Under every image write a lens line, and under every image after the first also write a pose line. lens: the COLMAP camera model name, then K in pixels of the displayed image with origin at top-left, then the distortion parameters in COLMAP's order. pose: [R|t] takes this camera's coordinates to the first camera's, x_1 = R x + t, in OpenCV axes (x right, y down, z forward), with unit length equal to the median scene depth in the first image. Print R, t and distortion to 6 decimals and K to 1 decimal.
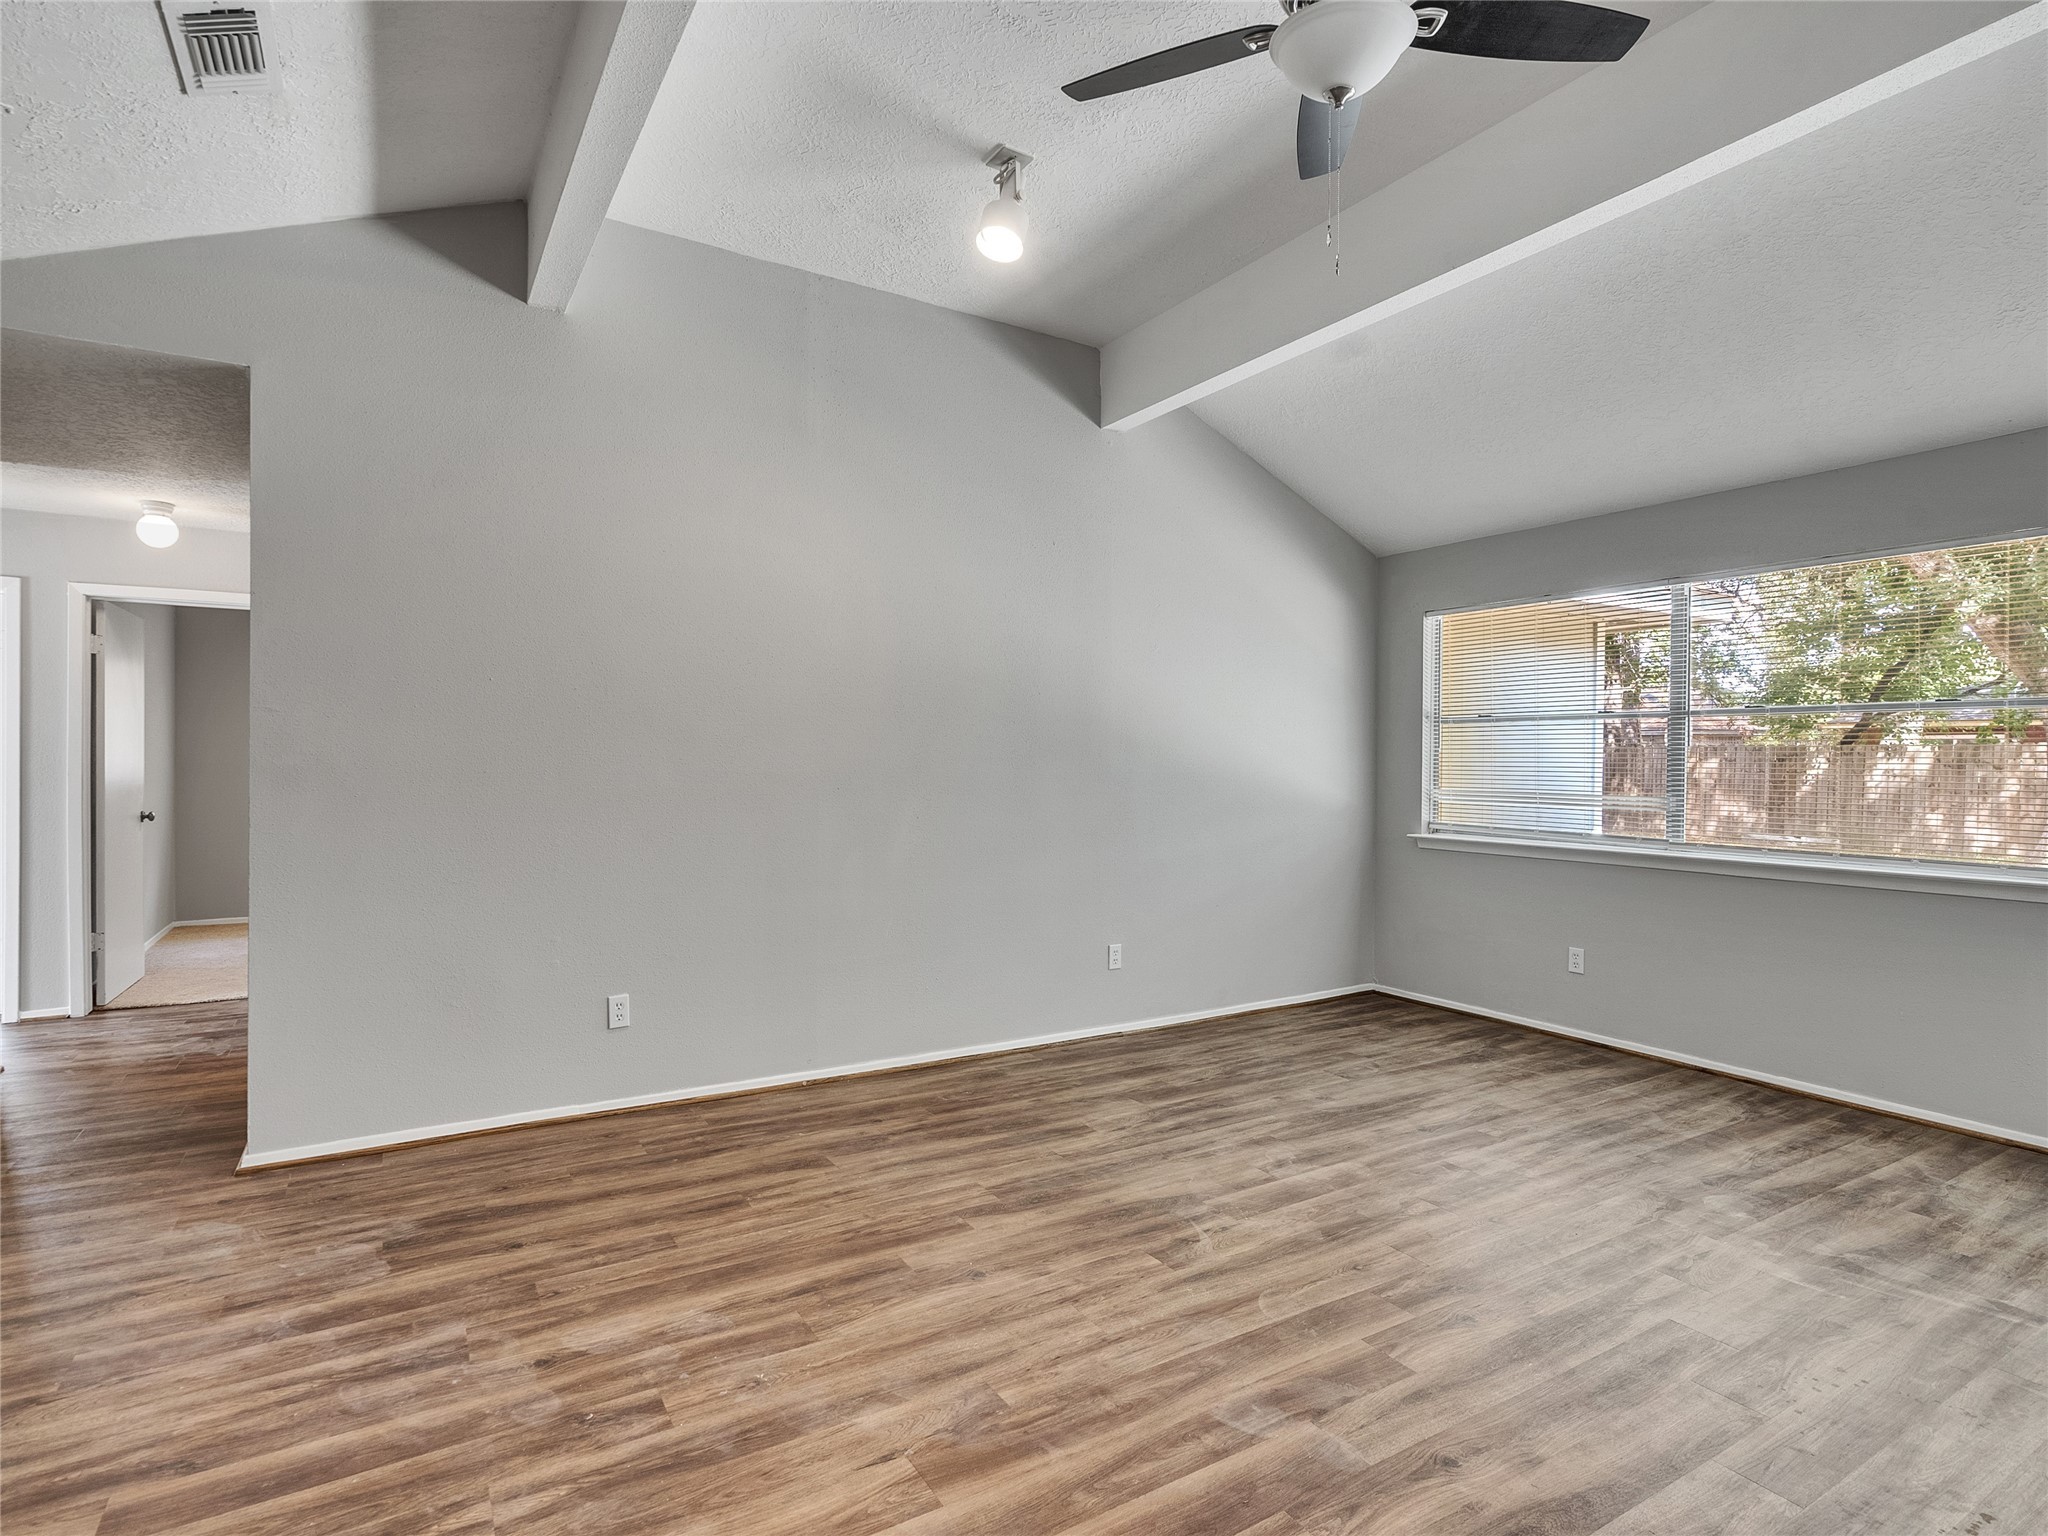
lens RADIAL K [[1039.9, 0, 999.9], [0, 1039.9, 772.1], [0, 0, 1]] dist [-0.006019, 0.002507]
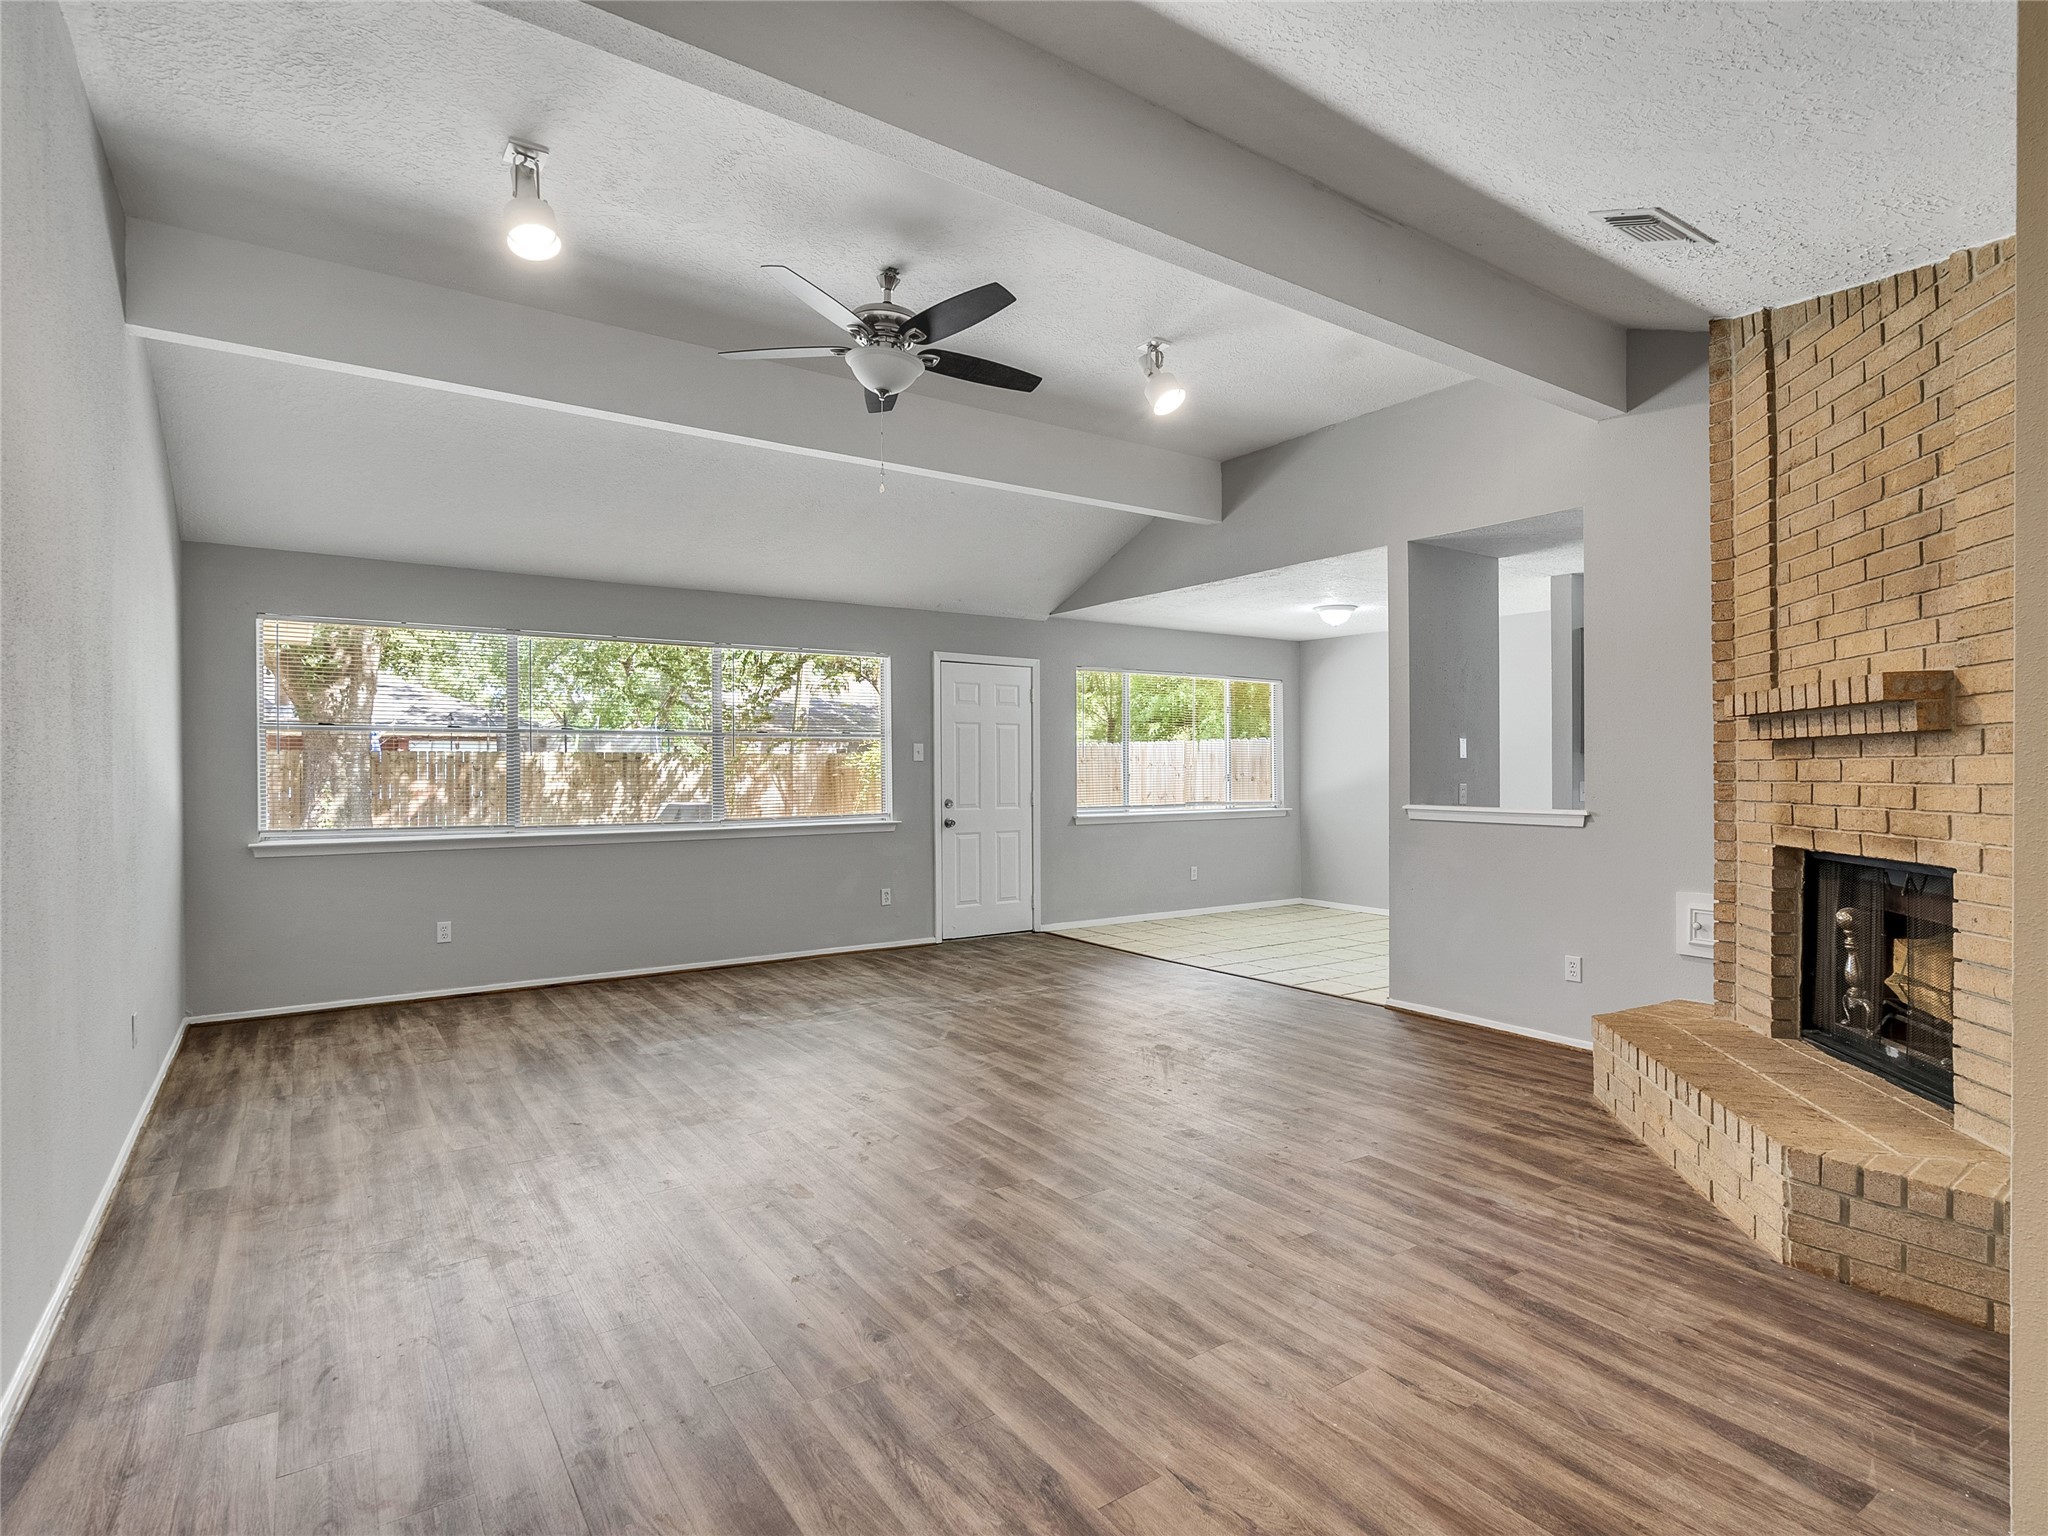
lens RADIAL K [[1039.9, 0, 999.9], [0, 1039.9, 772.1], [0, 0, 1]] dist [-0.006019, 0.002507]
pose [[-0.057210, -0.009008, 0.998322, -1.113411], [0.011613, 0.999886, 0.009688, -0.014137], [-0.998295, 0.012148, -0.057099, 0.687798]]
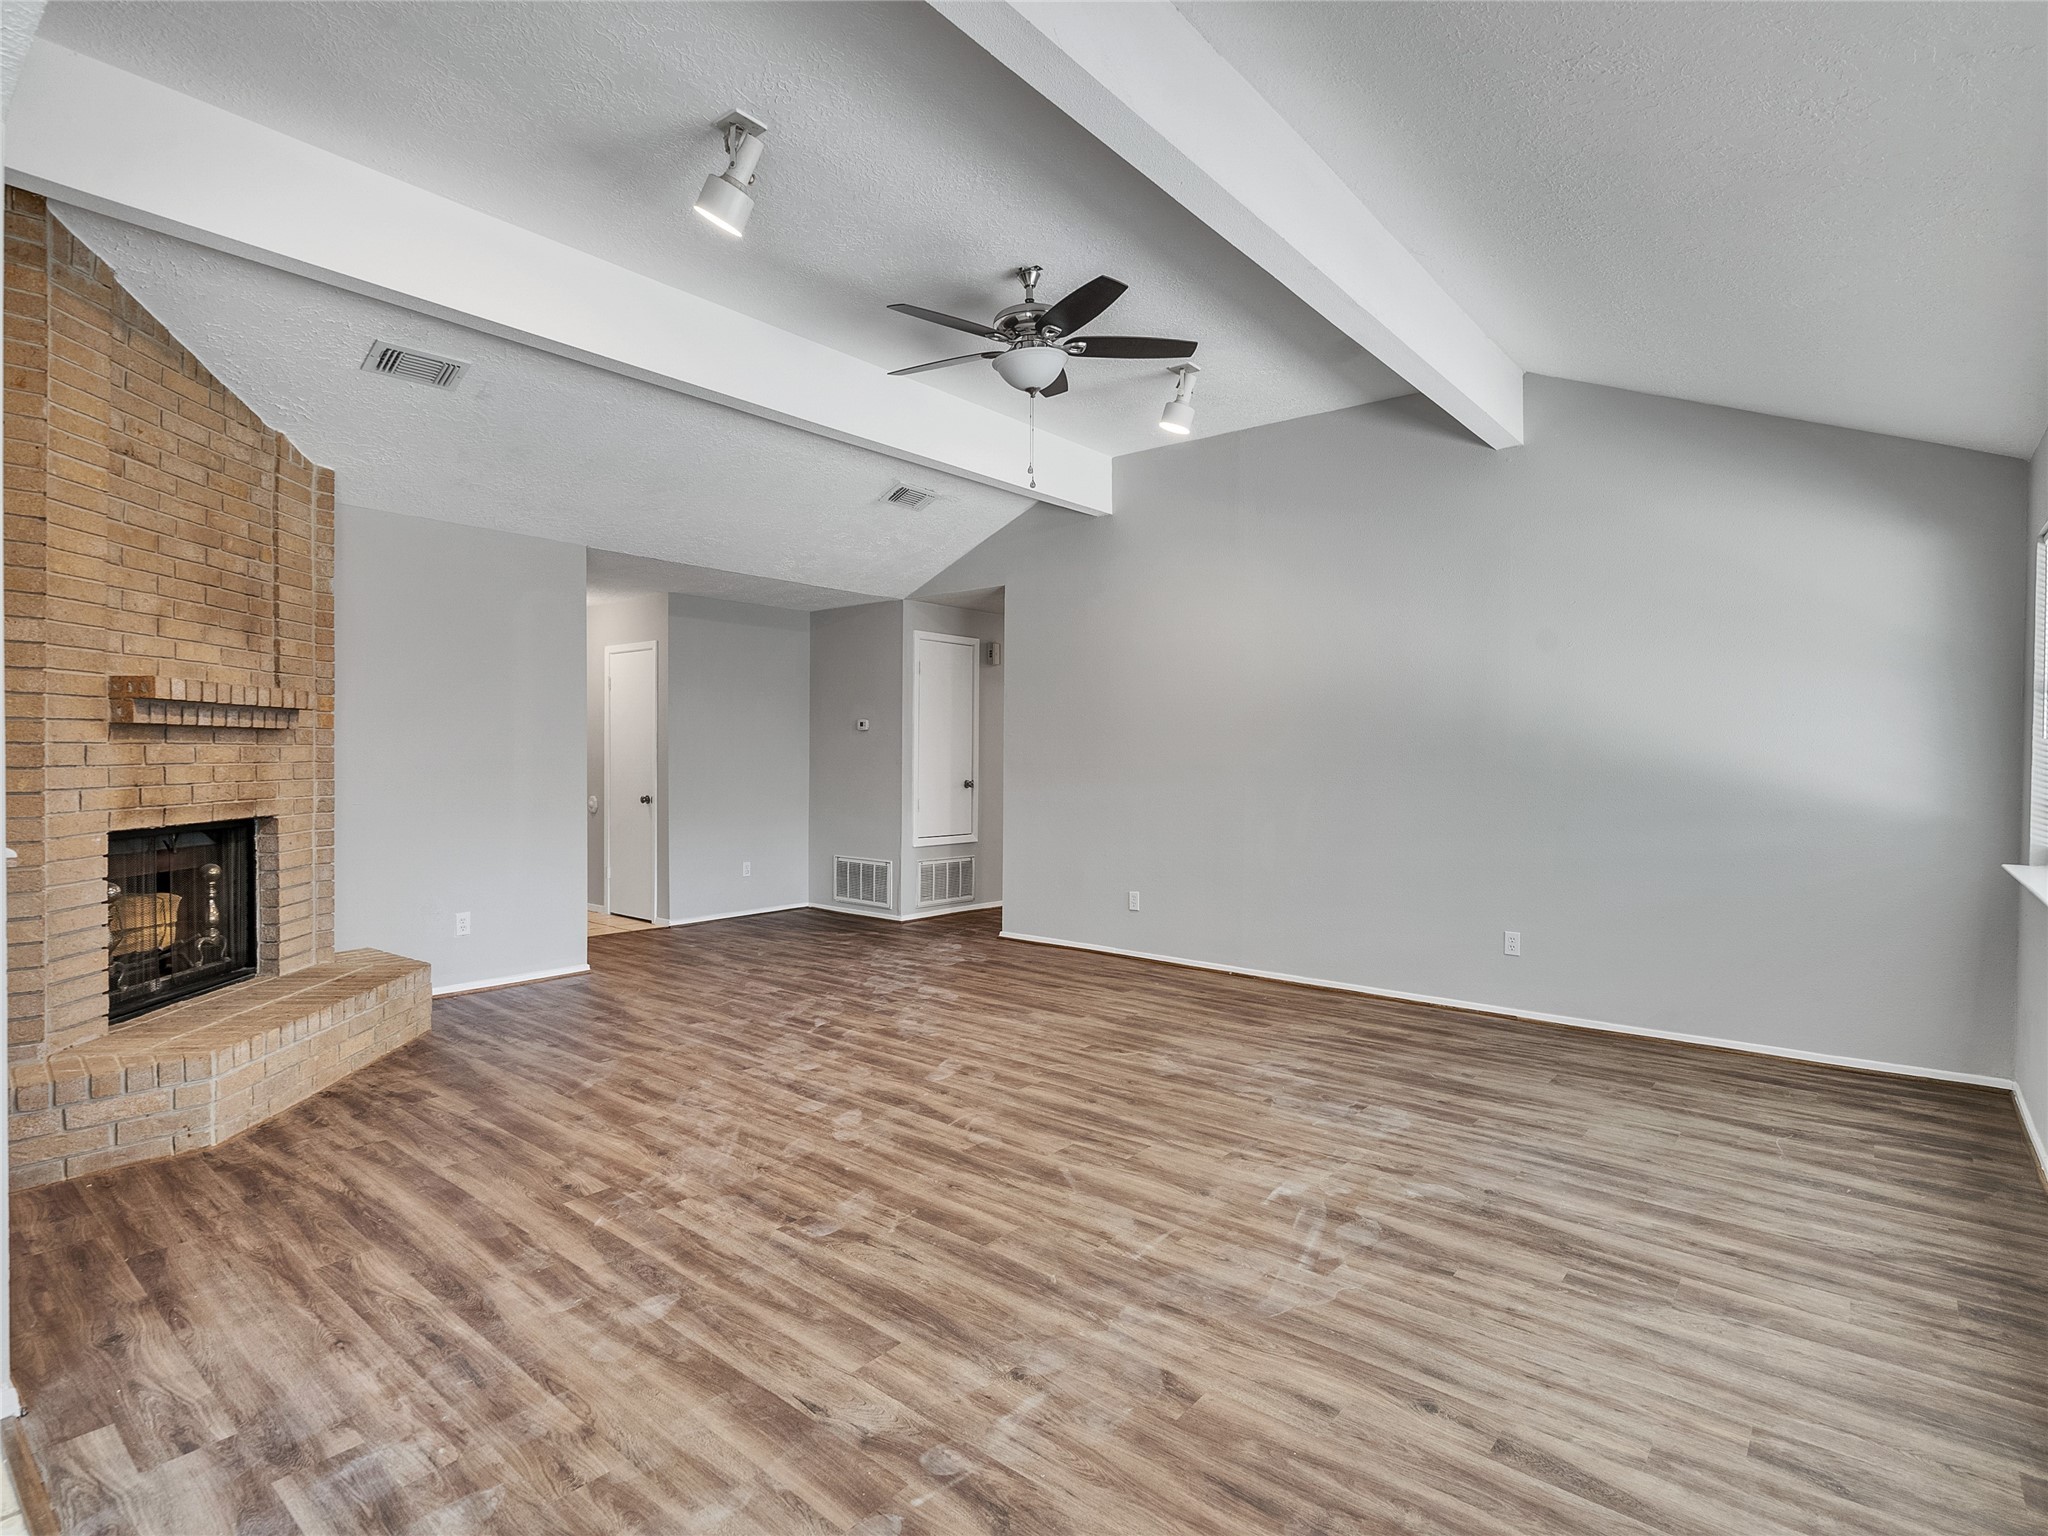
lens RADIAL K [[1039.9, 0, 999.9], [0, 1039.9, 772.1], [0, 0, 1]] dist [-0.006019, 0.002507]
pose [[0.324466, 0.009552, -0.945849, 1.550818], [-0.013642, 0.999892, 0.005418, 0.007444], [0.945799, 0.011145, 0.324561, 0.270203]]
